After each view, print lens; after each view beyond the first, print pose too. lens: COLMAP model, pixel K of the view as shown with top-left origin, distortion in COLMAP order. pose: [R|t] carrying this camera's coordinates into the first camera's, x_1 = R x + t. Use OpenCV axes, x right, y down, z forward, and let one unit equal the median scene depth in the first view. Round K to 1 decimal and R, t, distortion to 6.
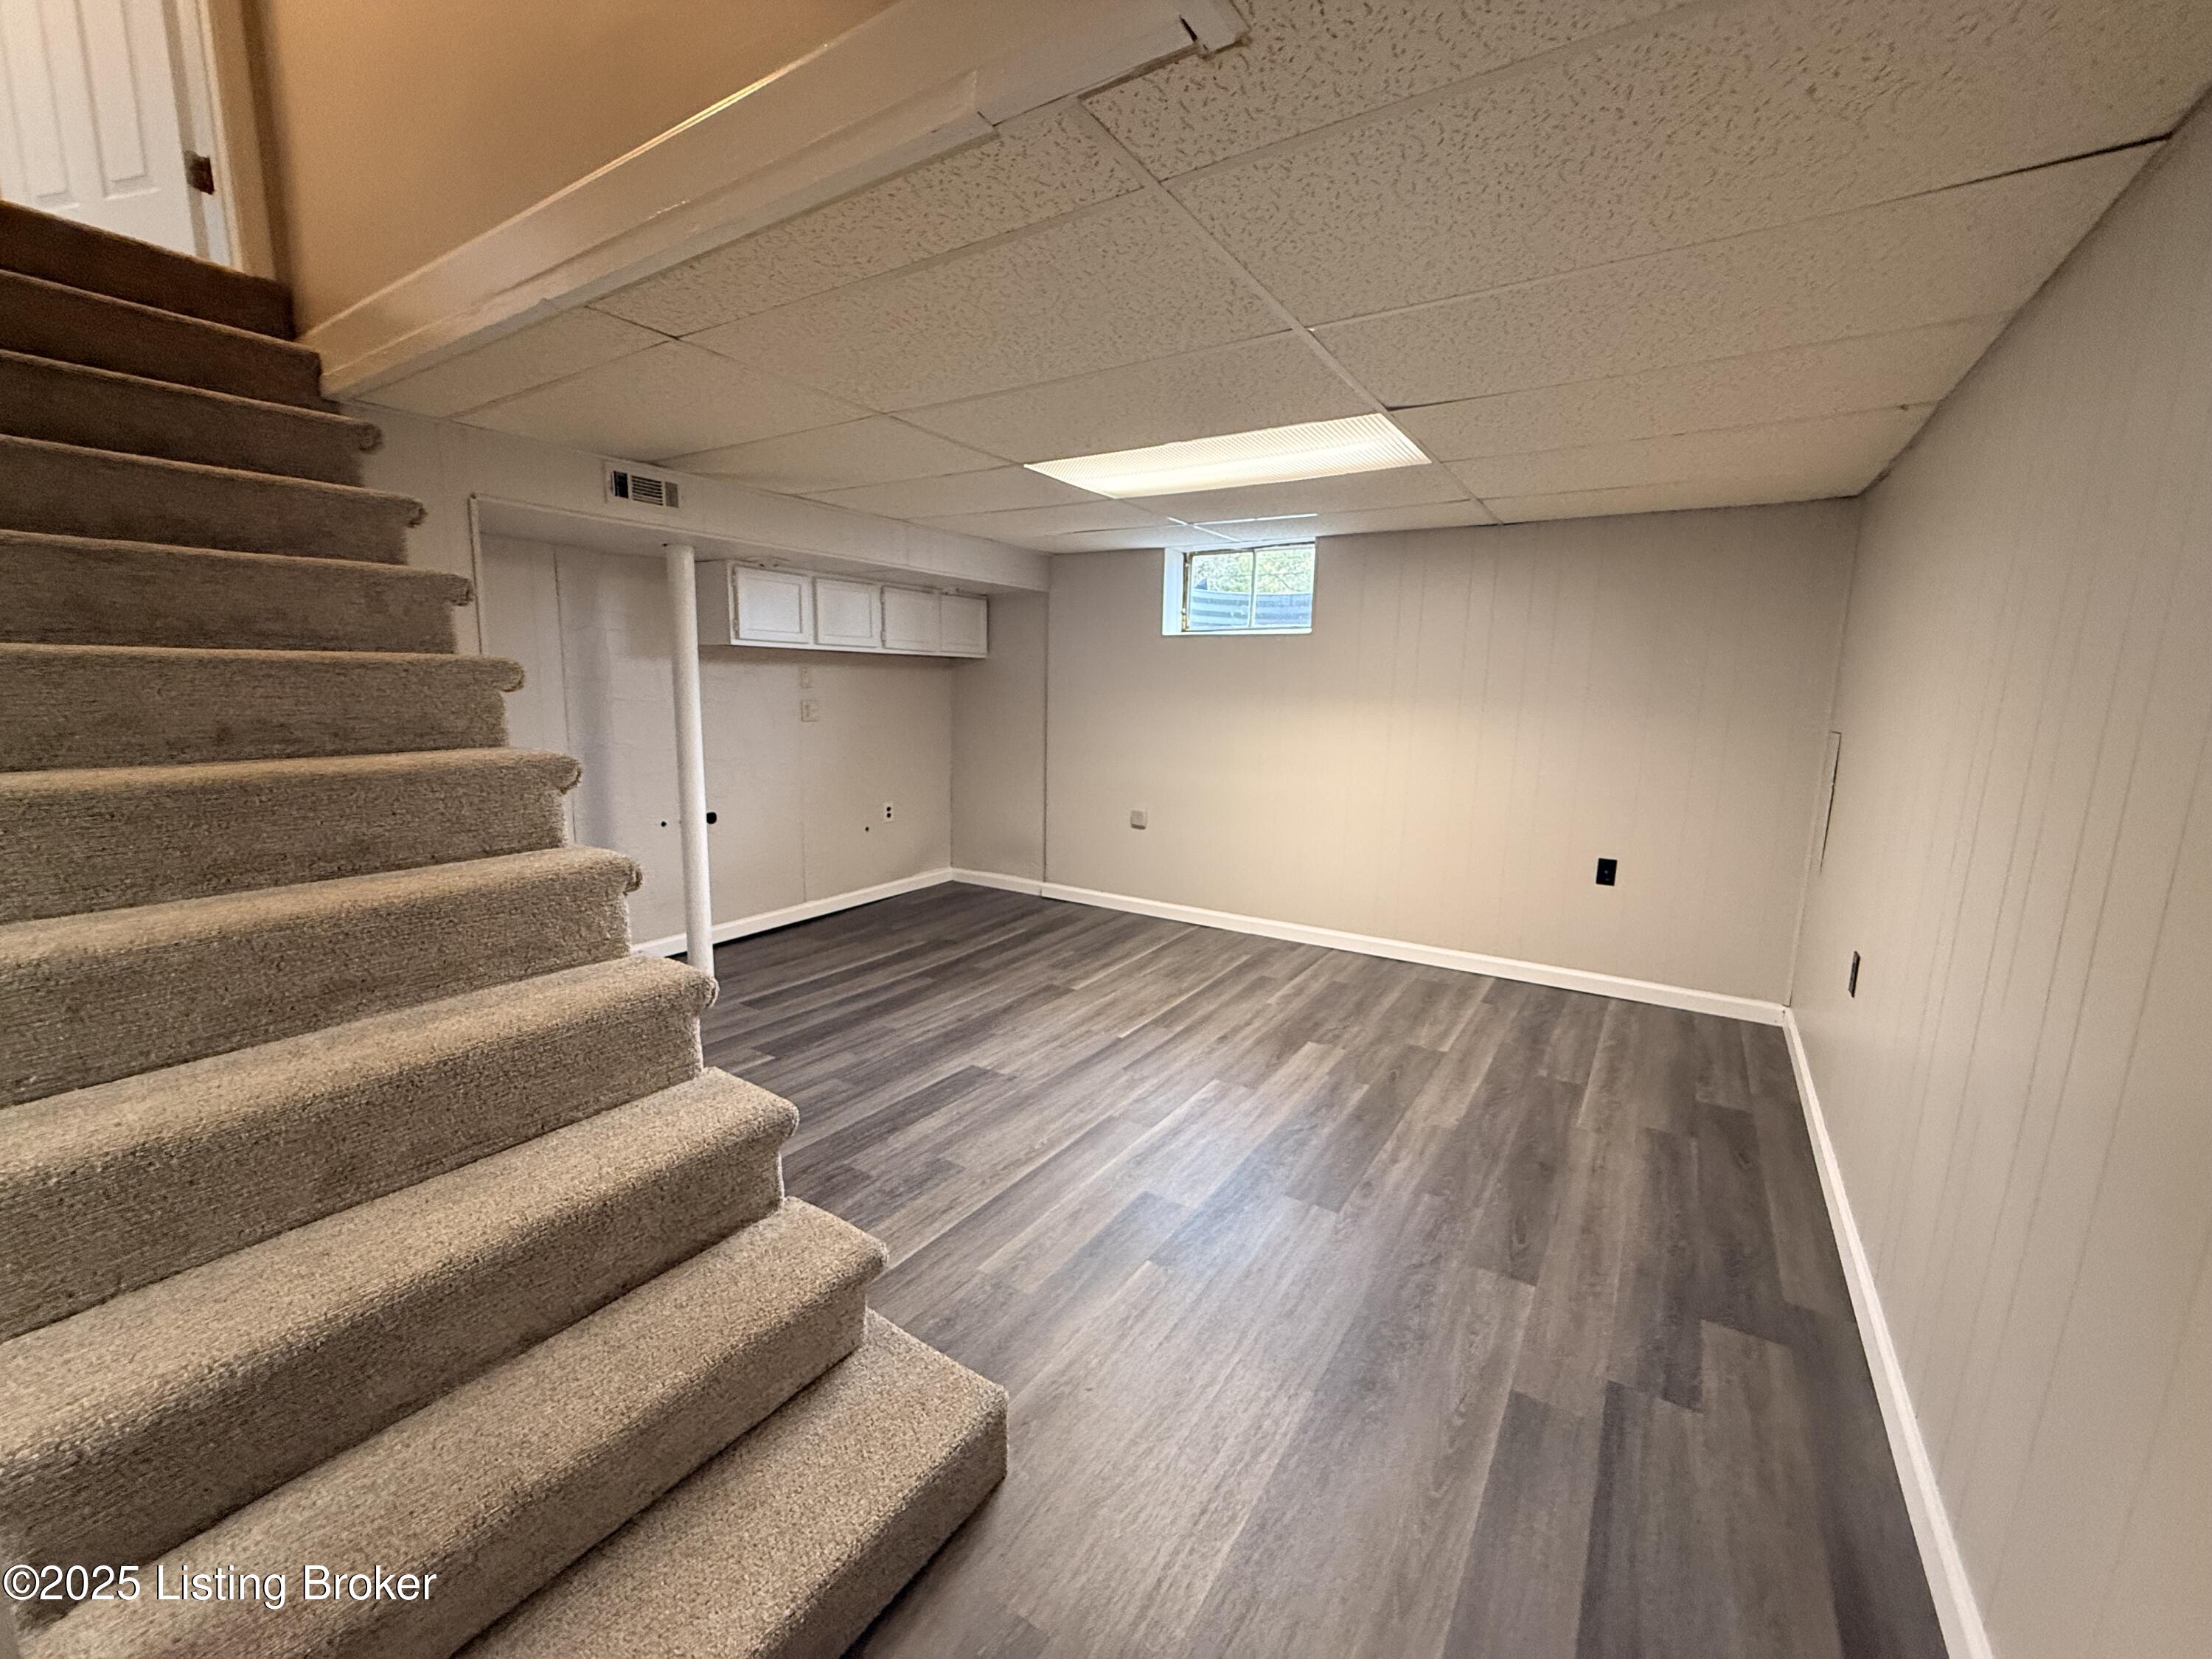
lens RADIAL K [[887.2, 0, 1102.1], [0, 887.2, 831.0], [0, 0, 1]] dist [0.001171, -0.000183]
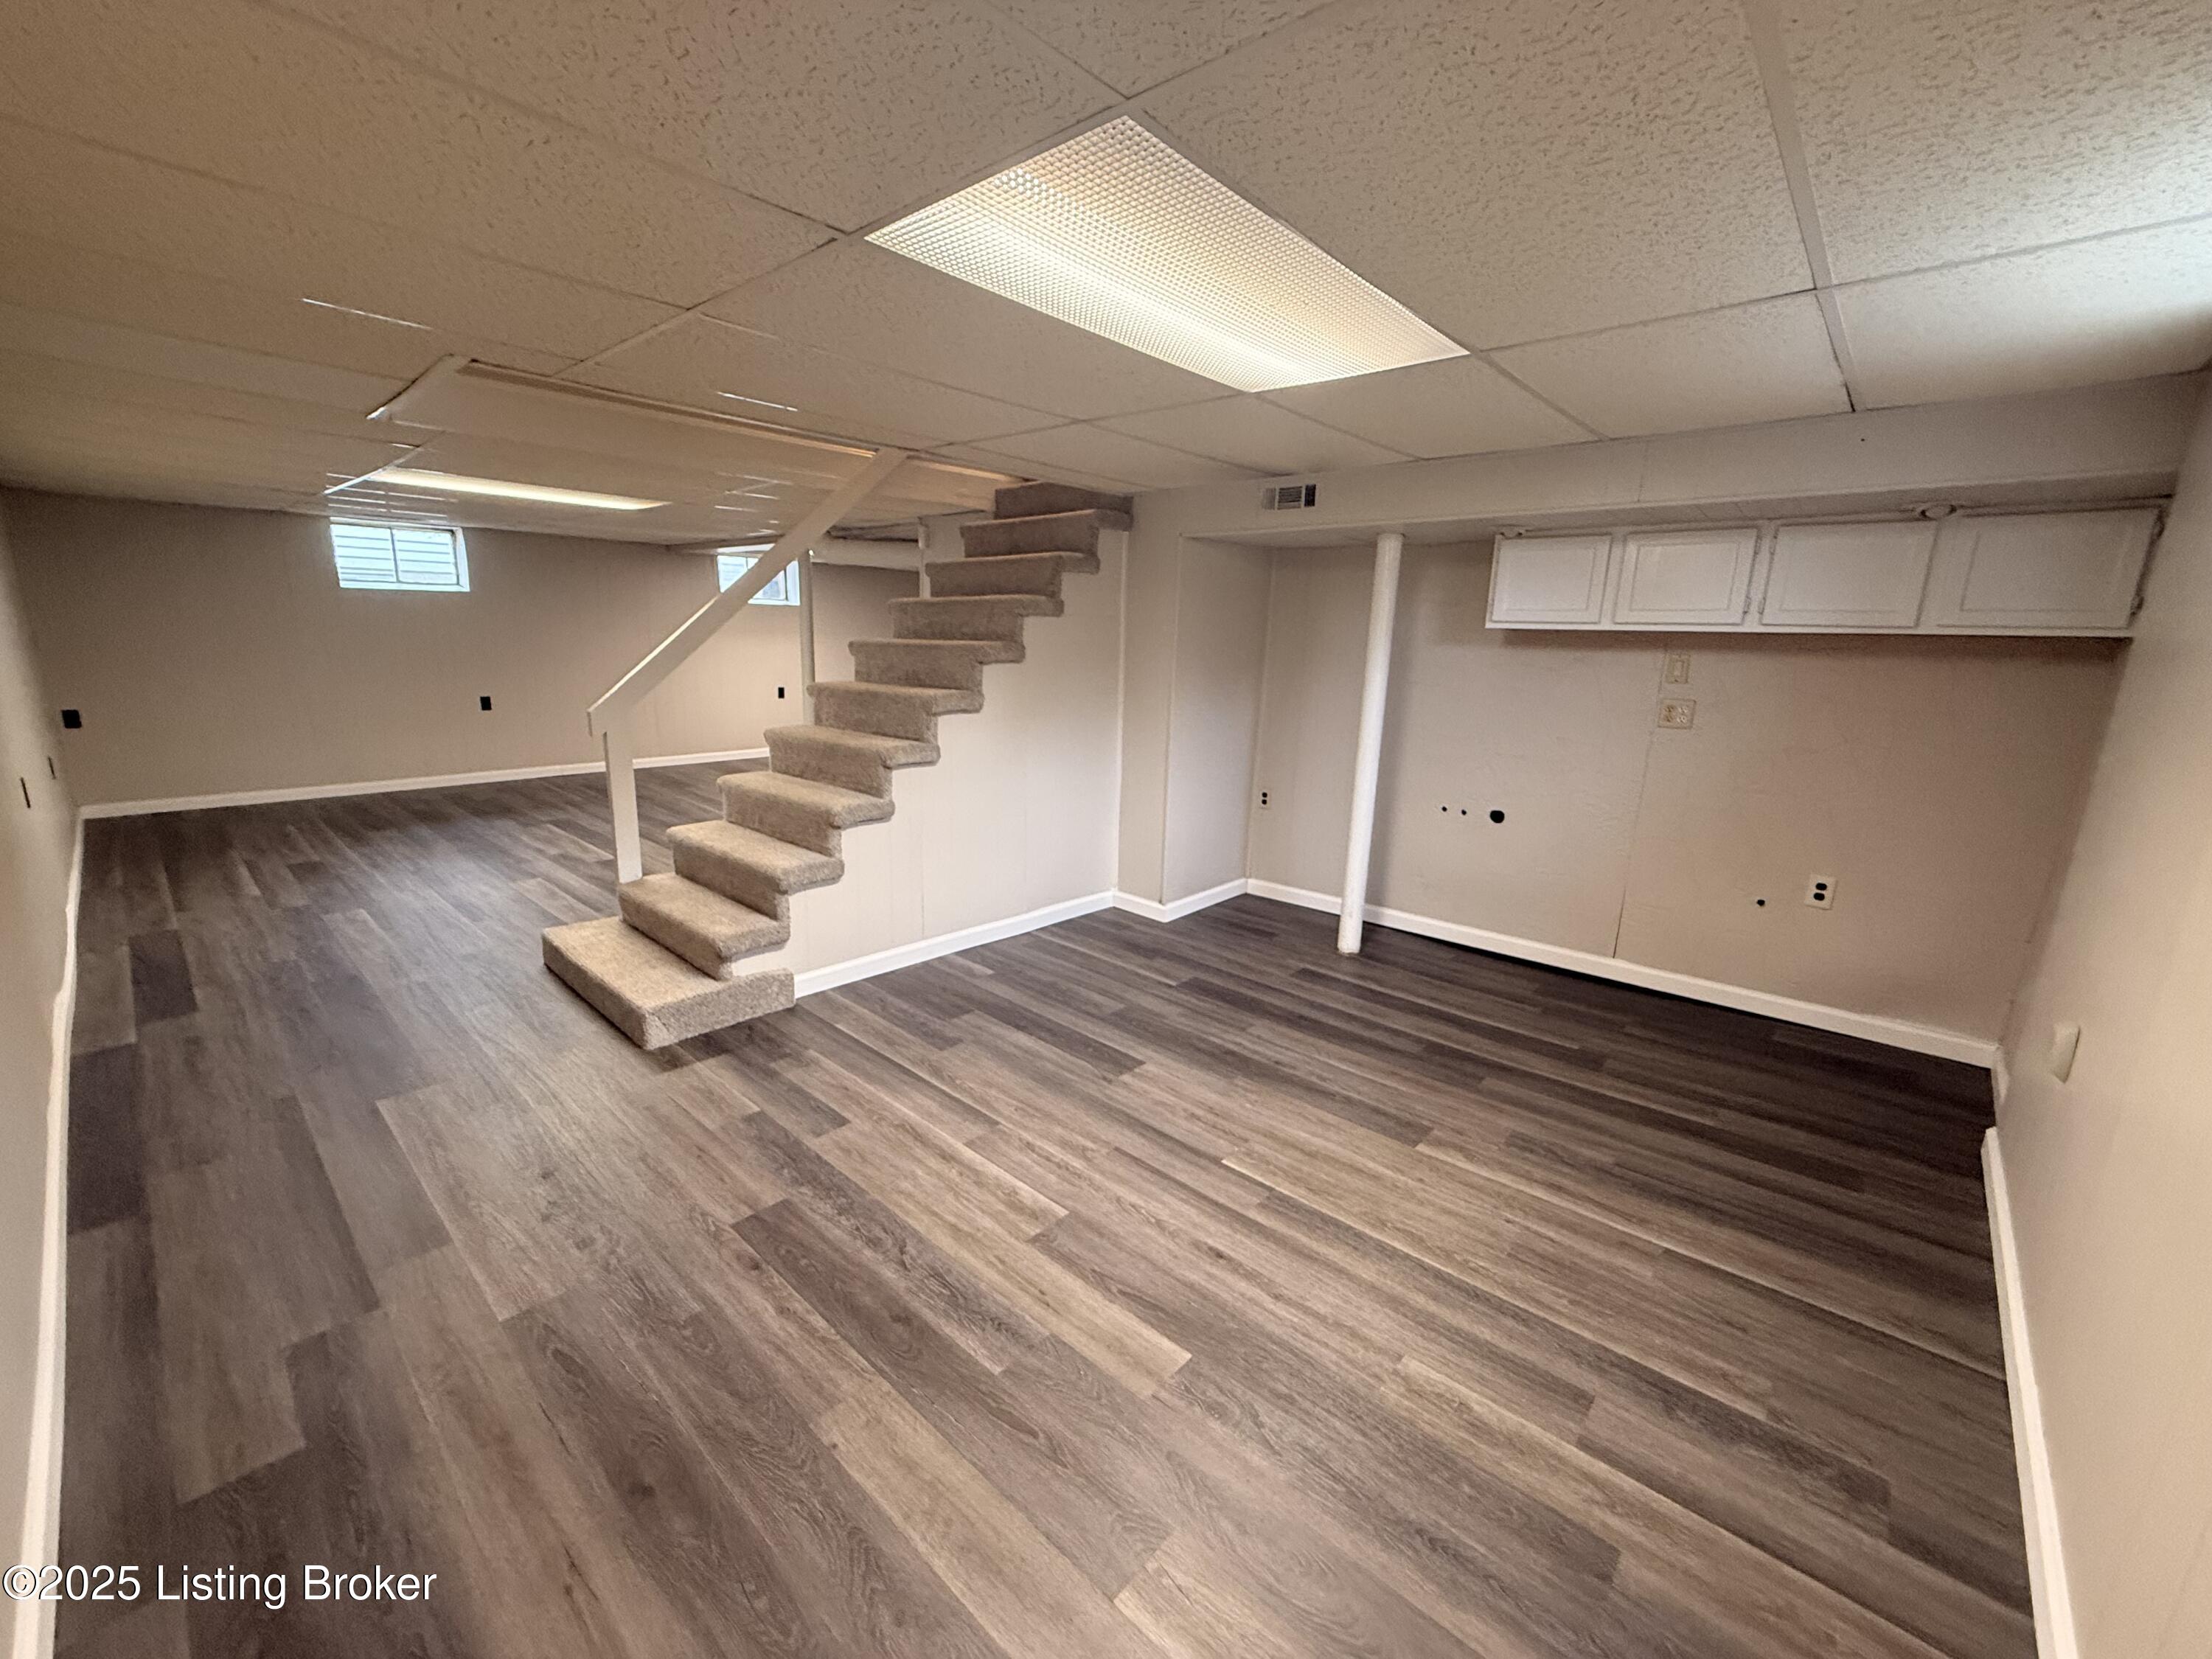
lens RADIAL K [[887.2, 0, 1102.1], [0, 887.2, 831.0], [0, 0, 1]] dist [0.001171, -0.000183]
pose [[-0.159621, 0.192548, -0.968218, 0.648519], [-0.188141, 0.956883, 0.221311, -0.157557], [0.969084, 0.217487, -0.116513, 0.880645]]
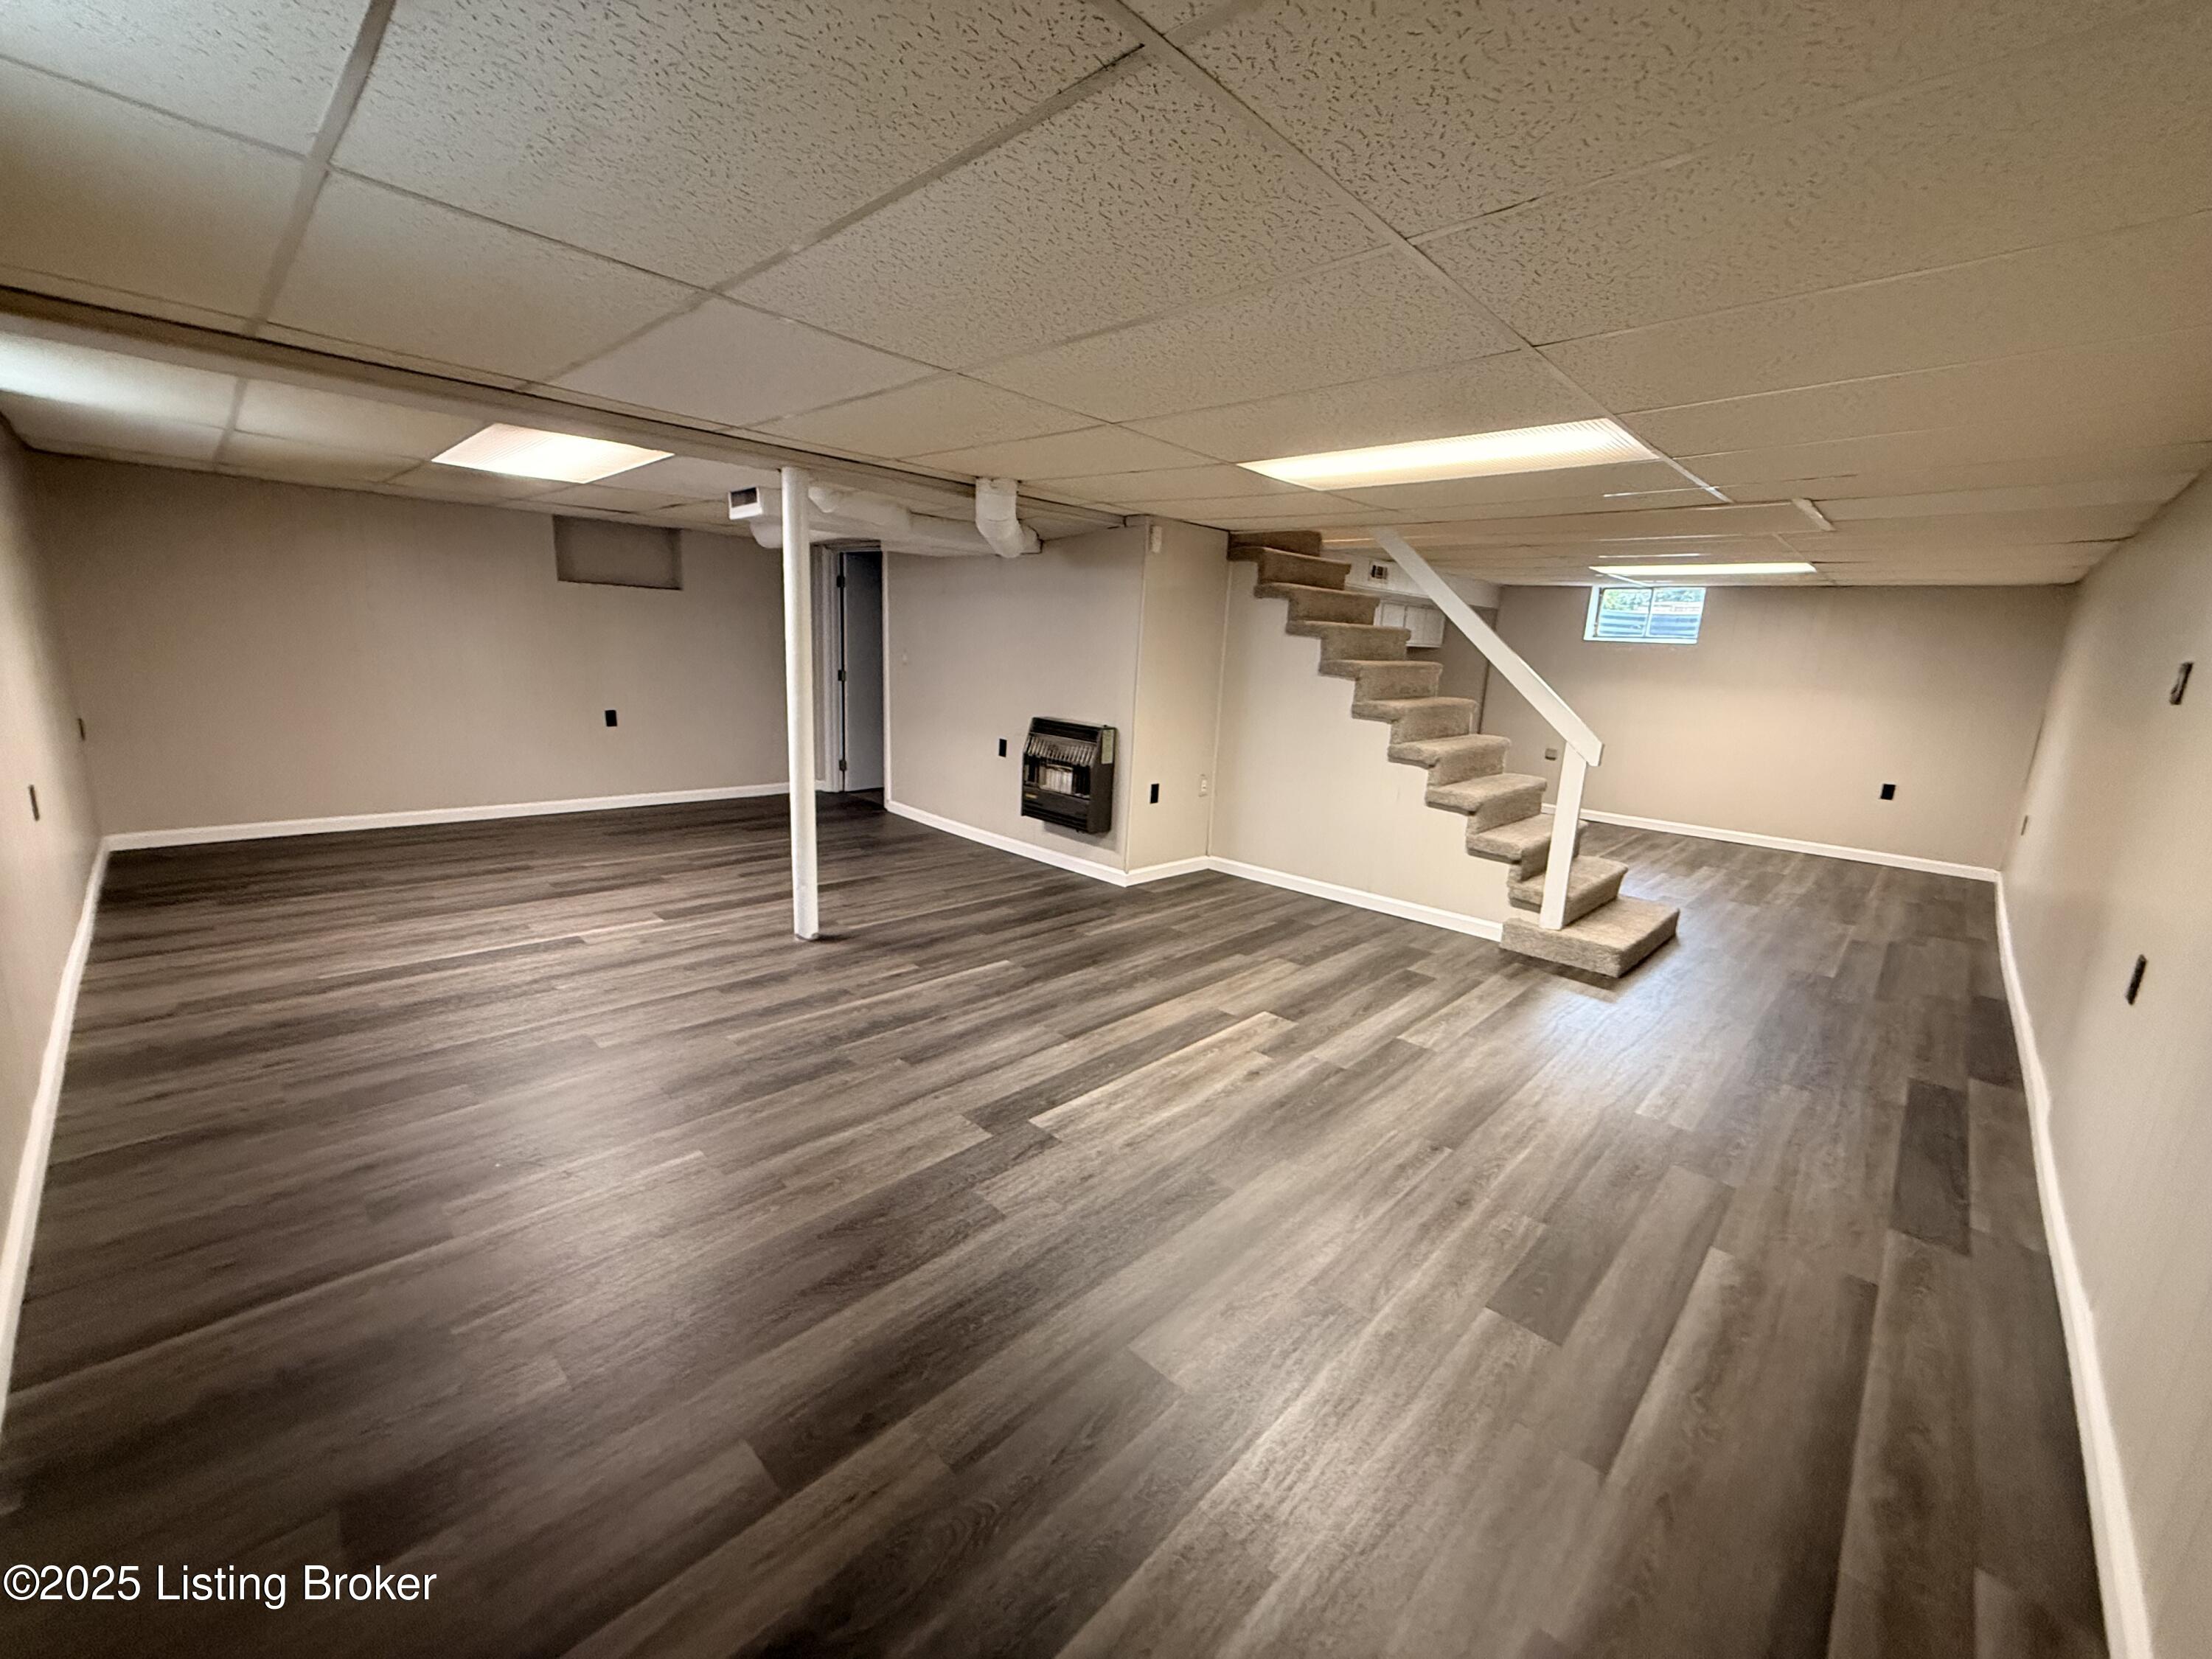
lens RADIAL K [[887.2, 0, 1102.1], [0, 887.2, 831.0], [0, 0, 1]] dist [0.001171, -0.000183]
pose [[0.982218, 0.067742, -0.175098, -0.660996], [-0.059699, 0.996923, 0.050806, 0.131634], [0.178000, -0.039449, 0.983239, -1.028416]]
